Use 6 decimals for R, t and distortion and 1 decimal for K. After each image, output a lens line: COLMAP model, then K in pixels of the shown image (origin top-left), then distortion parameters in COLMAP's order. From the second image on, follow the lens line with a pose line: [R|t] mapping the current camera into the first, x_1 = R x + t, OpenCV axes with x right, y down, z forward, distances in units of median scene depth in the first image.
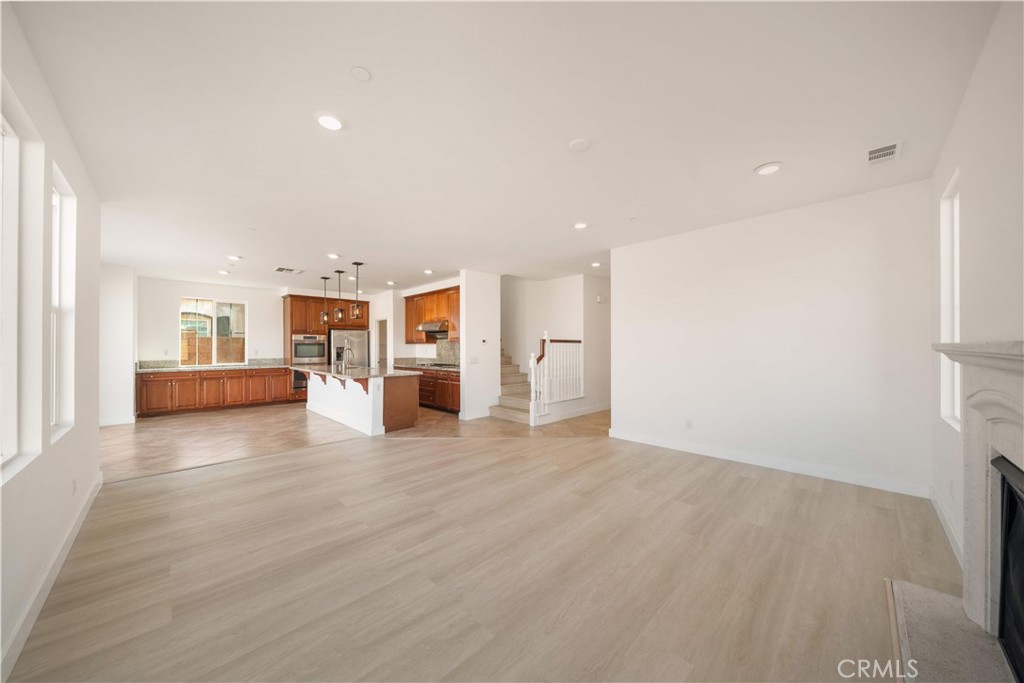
lens RADIAL K [[349.5, 0, 506.4], [0, 349.5, 344.0], [0, 0, 1]] dist [-0.000750, -0.000076]
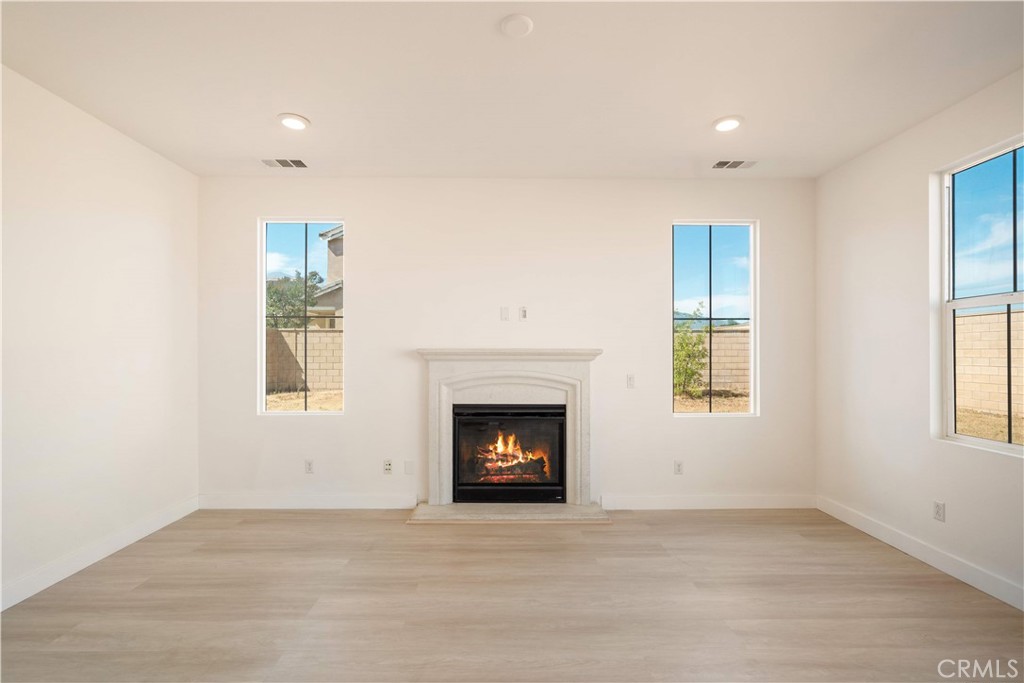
lens RADIAL K [[464.8, 0, 506.9], [0, 464.8, 352.8], [0, 0, 1]] dist [0.001685, 0.000306]
pose [[-0.720535, 0.002379, 0.693414, -0.292726], [-0.006593, 0.999925, -0.010282, 0.019397], [-0.693387, -0.011980, -0.720466, 1.337886]]
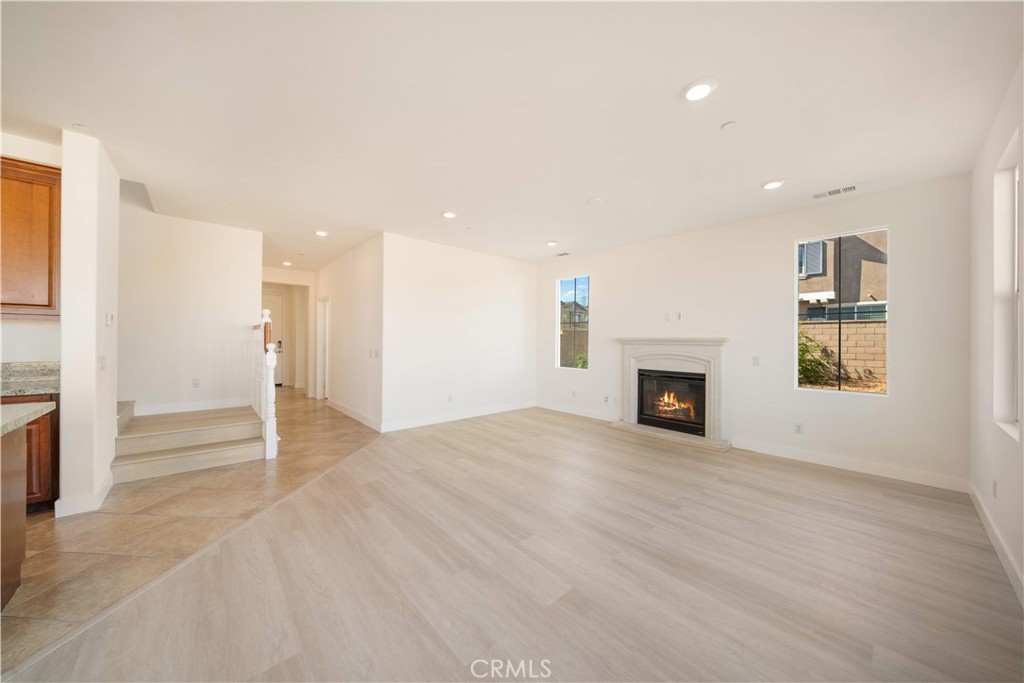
lens RADIAL K [[349.5, 0, 506.4], [0, 349.5, 344.0], [0, 0, 1]] dist [-0.000750, -0.000076]
pose [[0.052109, -0.006233, 0.998622, -1.068934], [-0.018705, 0.999799, 0.007216, 0.025361], [-0.998466, -0.019056, 0.051982, 1.074739]]
